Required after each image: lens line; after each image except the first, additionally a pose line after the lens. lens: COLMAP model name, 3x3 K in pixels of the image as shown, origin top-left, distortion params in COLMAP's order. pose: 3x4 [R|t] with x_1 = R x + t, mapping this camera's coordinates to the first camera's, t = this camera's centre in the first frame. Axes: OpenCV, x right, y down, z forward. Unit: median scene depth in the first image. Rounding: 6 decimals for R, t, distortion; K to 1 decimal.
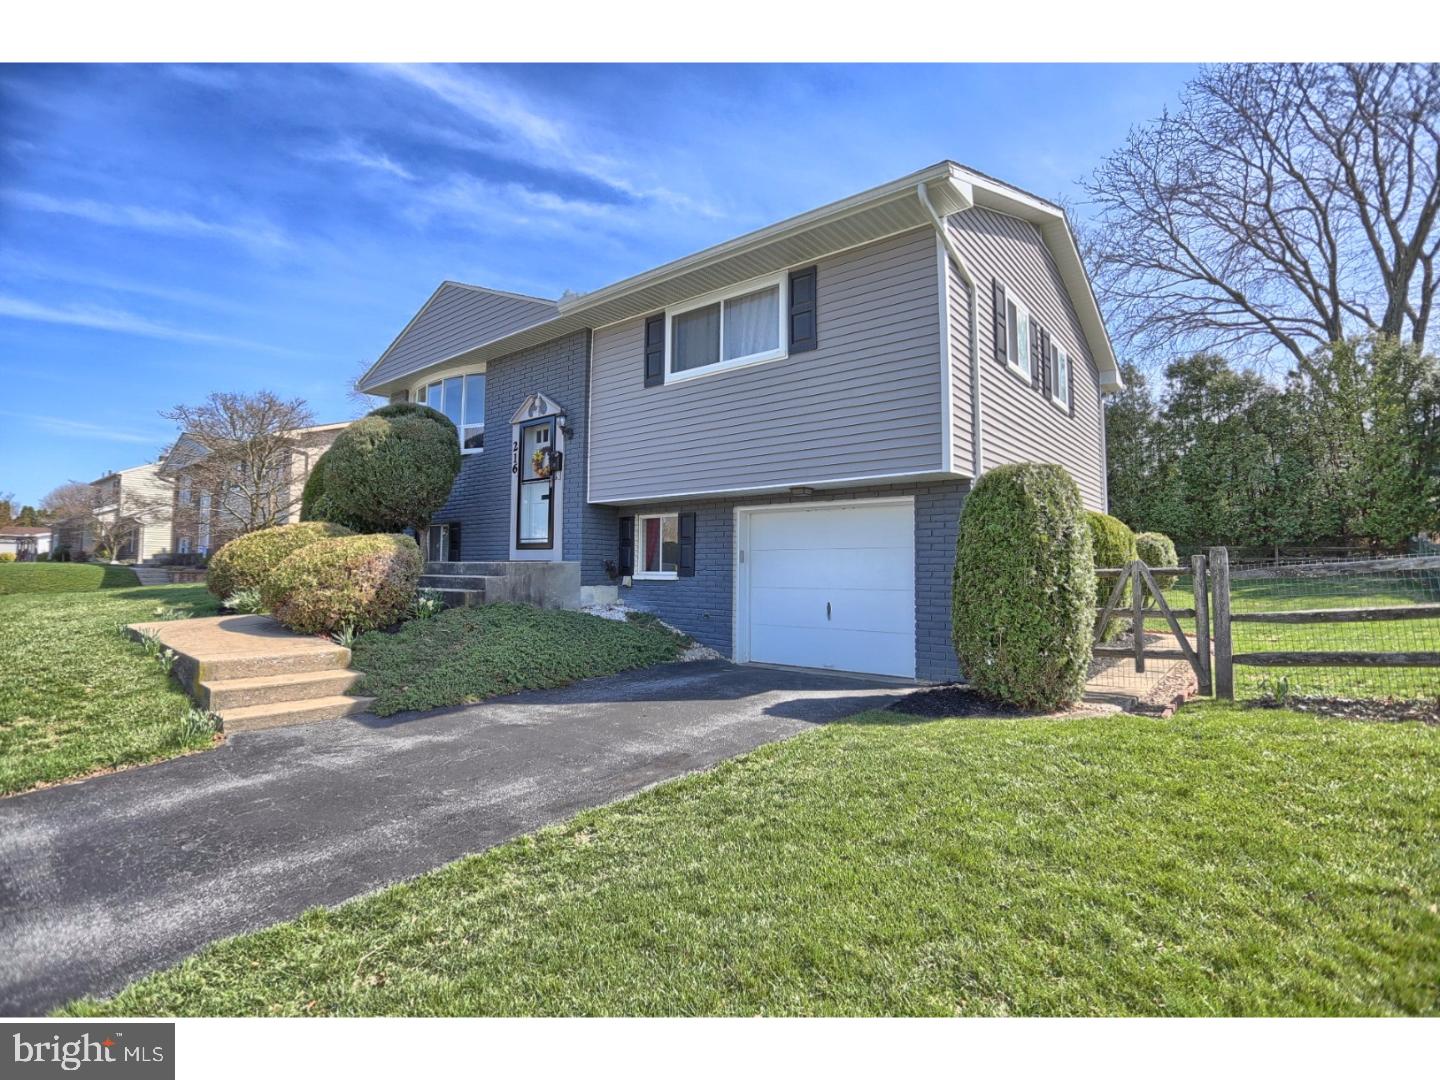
lens RADIAL K [[676.7, 0, 720.0], [0, 676.7, 540.0], [0, 0, 1]] dist [-0.032692, 0.000569]
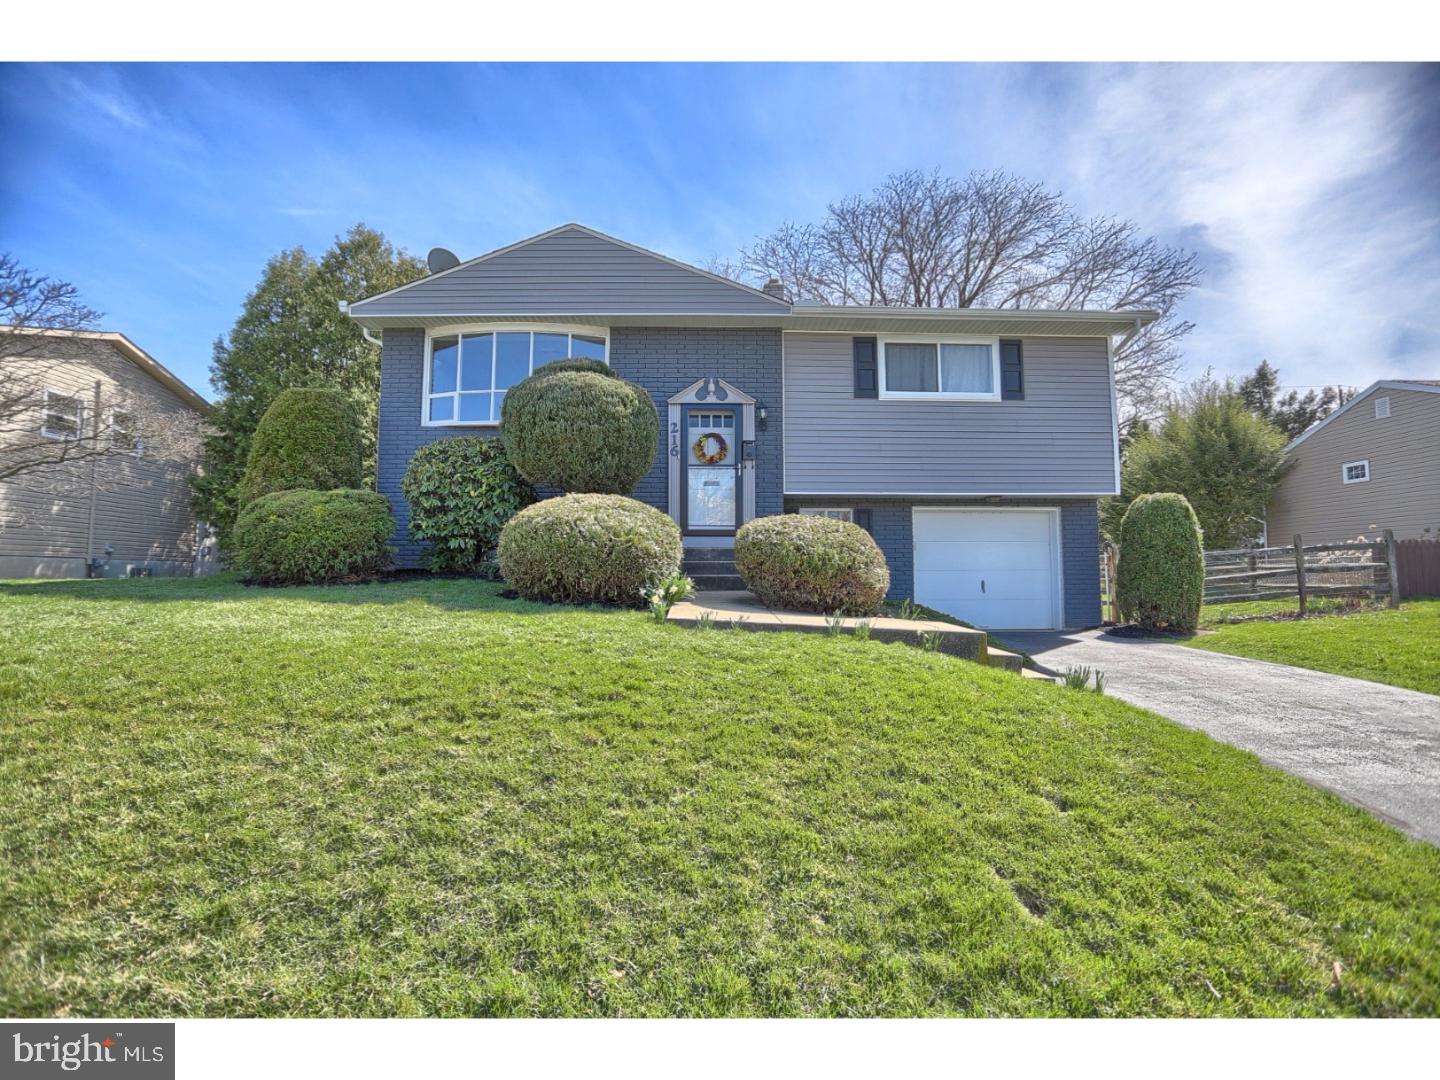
lens RADIAL K [[676.7, 0, 720.0], [0, 676.7, 540.0], [0, 0, 1]] dist [-0.032692, 0.000569]
pose [[0.773400, 0.015298, 0.633733, -1.030694], [-0.025776, 0.999641, 0.007326, 0.013878], [-0.633394, -0.022001, 0.773517, 0.257455]]
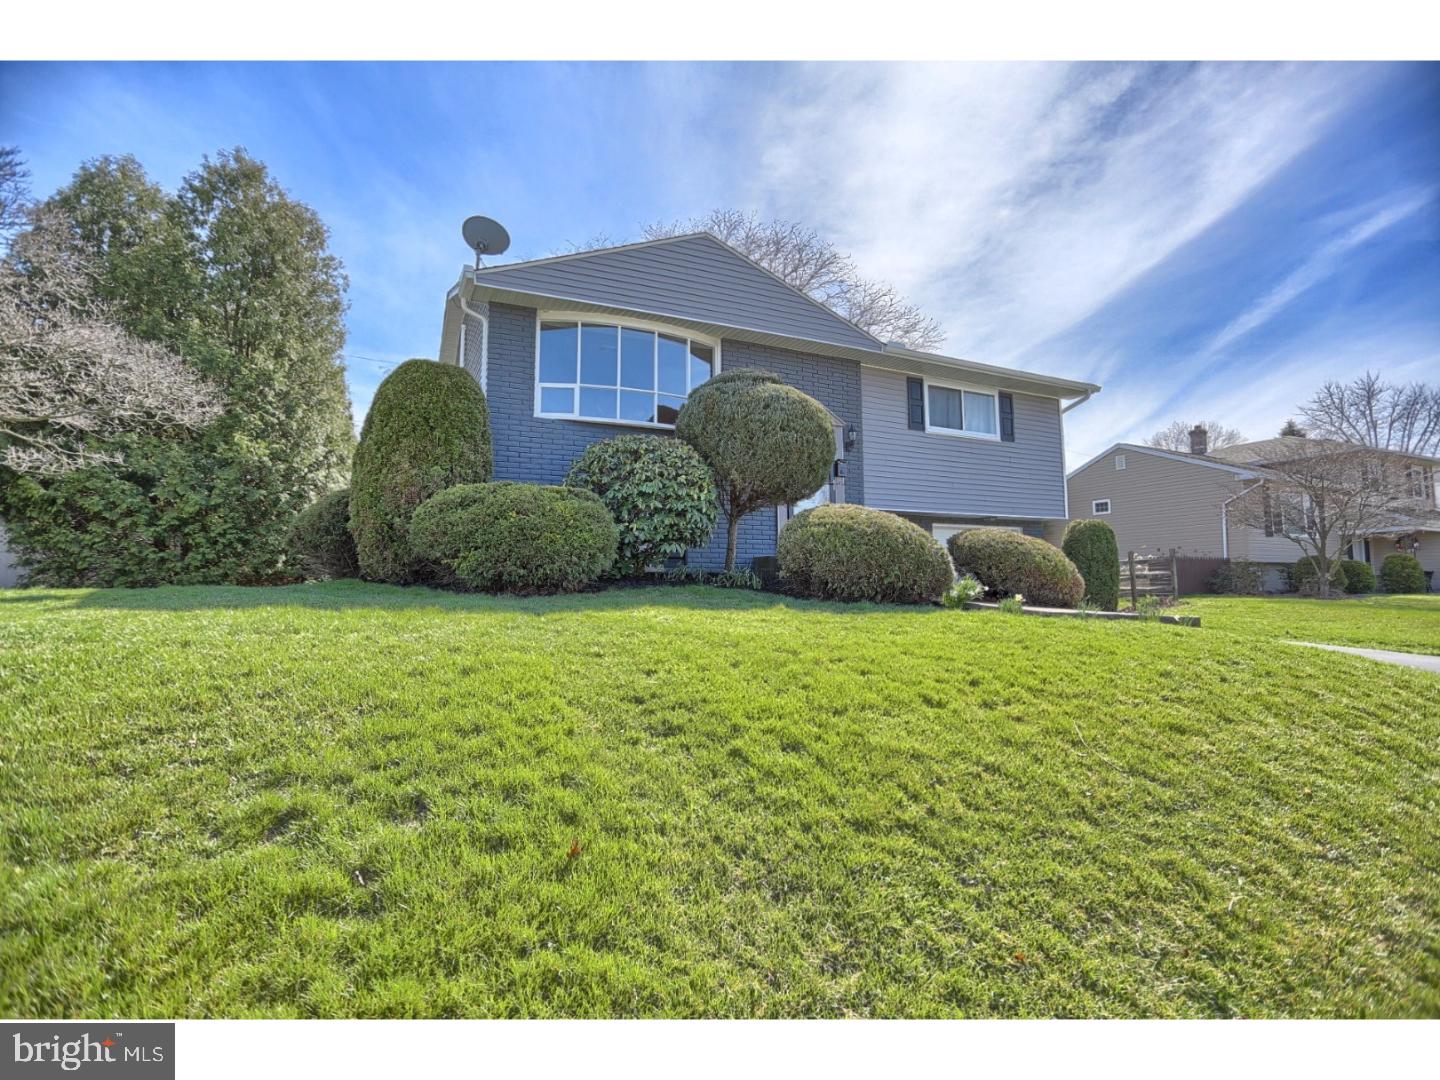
lens RADIAL K [[676.7, 0, 720.0], [0, 676.7, 540.0], [0, 0, 1]] dist [-0.032692, 0.000569]
pose [[0.444820, 0.038843, 0.894777, -1.489891], [-0.041799, 0.998871, -0.022583, 0.040757], [-0.894644, -0.027355, 0.445942, 0.747204]]
